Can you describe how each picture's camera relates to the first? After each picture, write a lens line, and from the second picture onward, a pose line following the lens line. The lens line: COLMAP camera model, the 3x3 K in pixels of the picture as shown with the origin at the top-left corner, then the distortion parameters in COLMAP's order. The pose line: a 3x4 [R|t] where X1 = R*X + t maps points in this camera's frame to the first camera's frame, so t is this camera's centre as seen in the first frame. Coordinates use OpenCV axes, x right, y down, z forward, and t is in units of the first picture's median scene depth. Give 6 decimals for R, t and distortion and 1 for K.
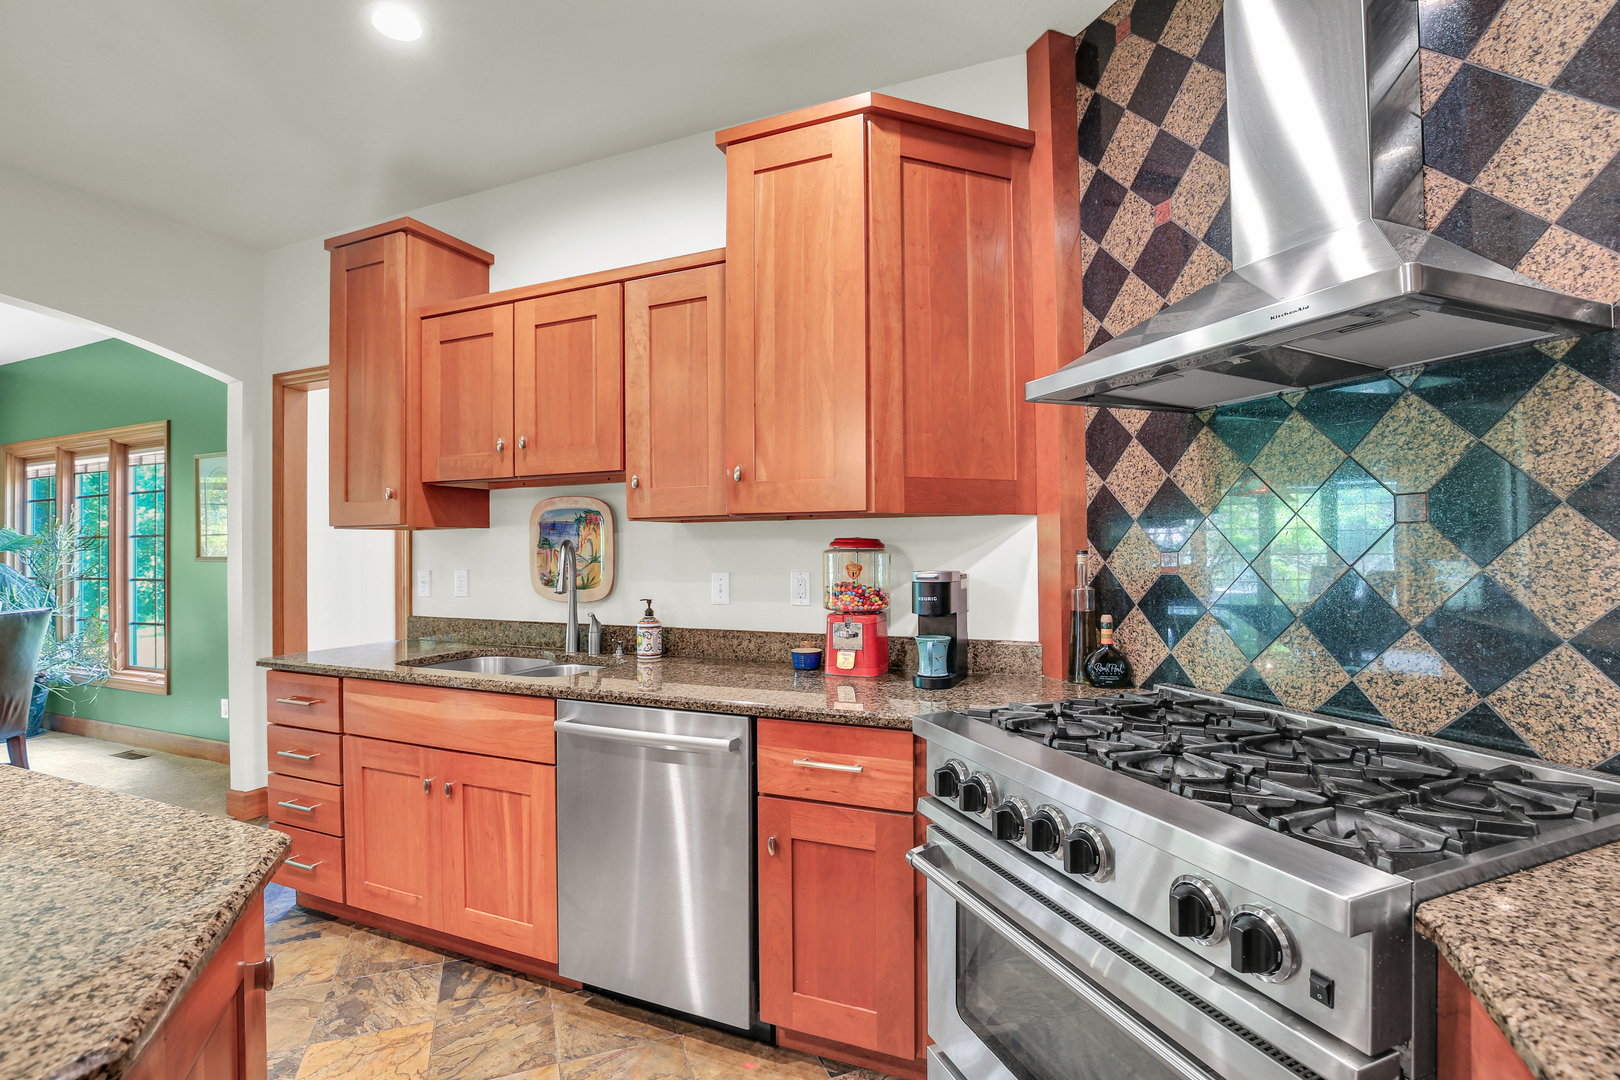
lens RADIAL K [[757.8, 0, 809.8], [0, 757.8, 539.6], [0, 0, 1]] dist [-0.030215, 0.002833]
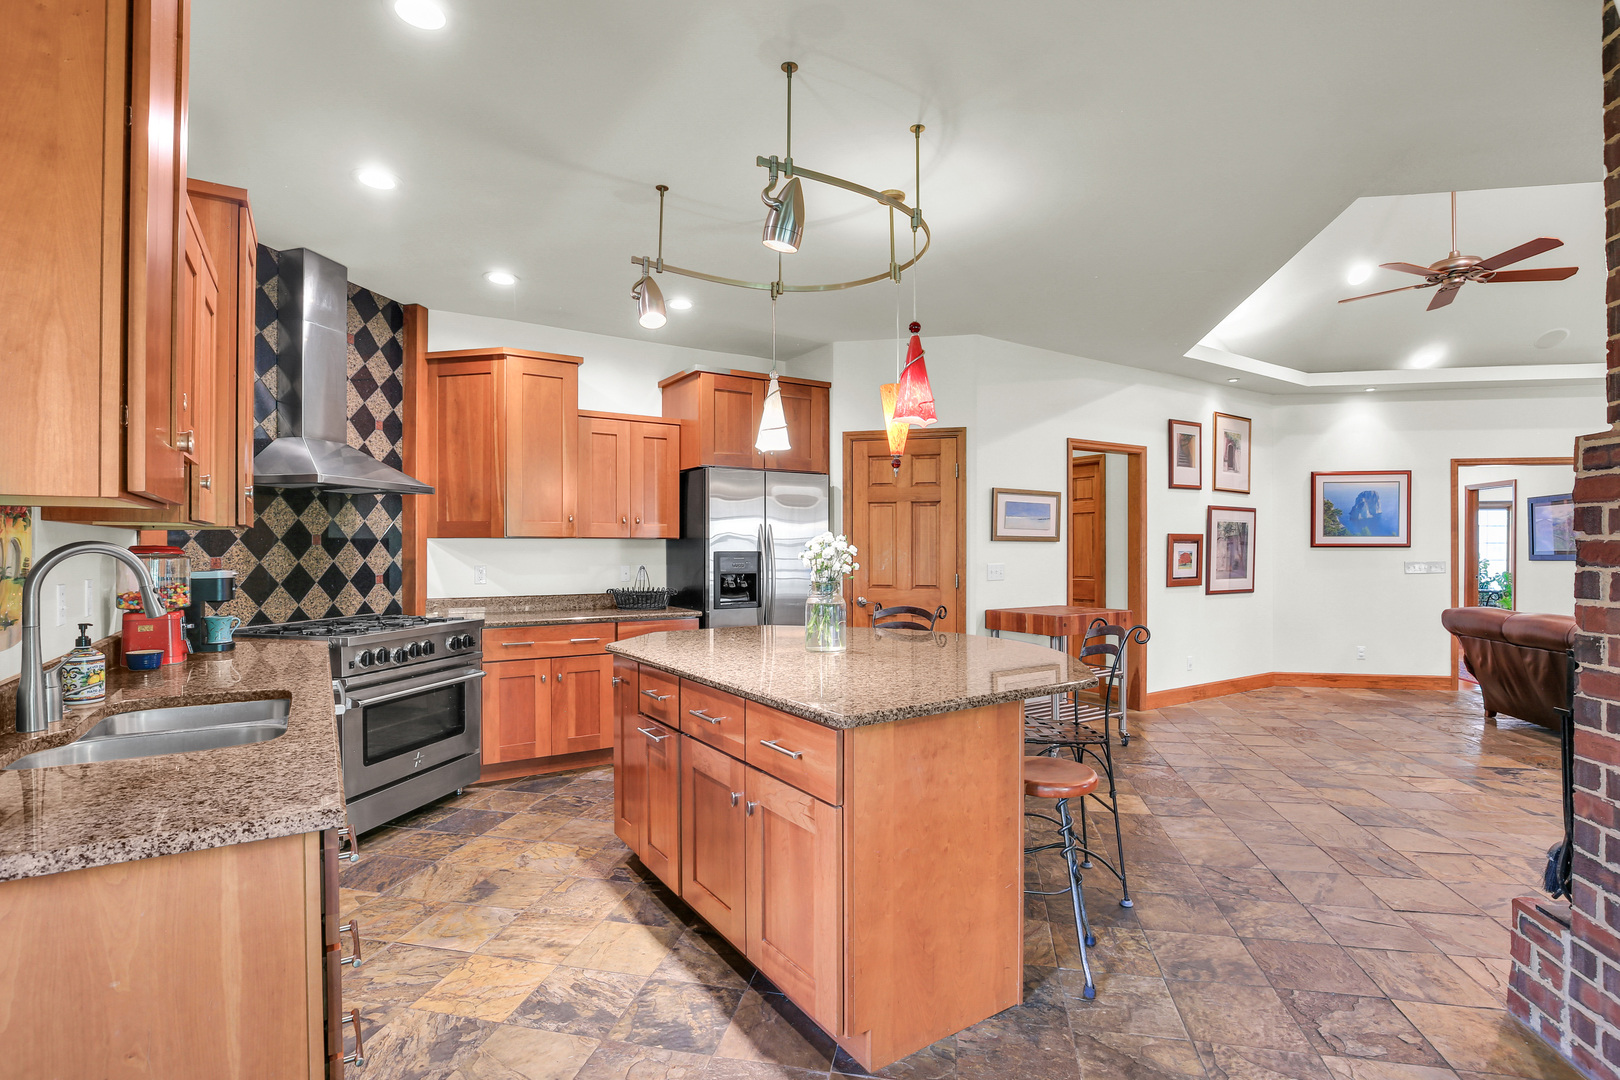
lens RADIAL K [[757.8, 0, 812.6], [0, 757.8, 547.6], [0, 0, 1]] dist [-0.030215, 0.002833]
pose [[-0.834247, 0.010638, 0.551288, -1.436039], [0.002332, 0.999873, -0.015765, 0.021693], [-0.551385, -0.011866, -0.834166, 1.433137]]
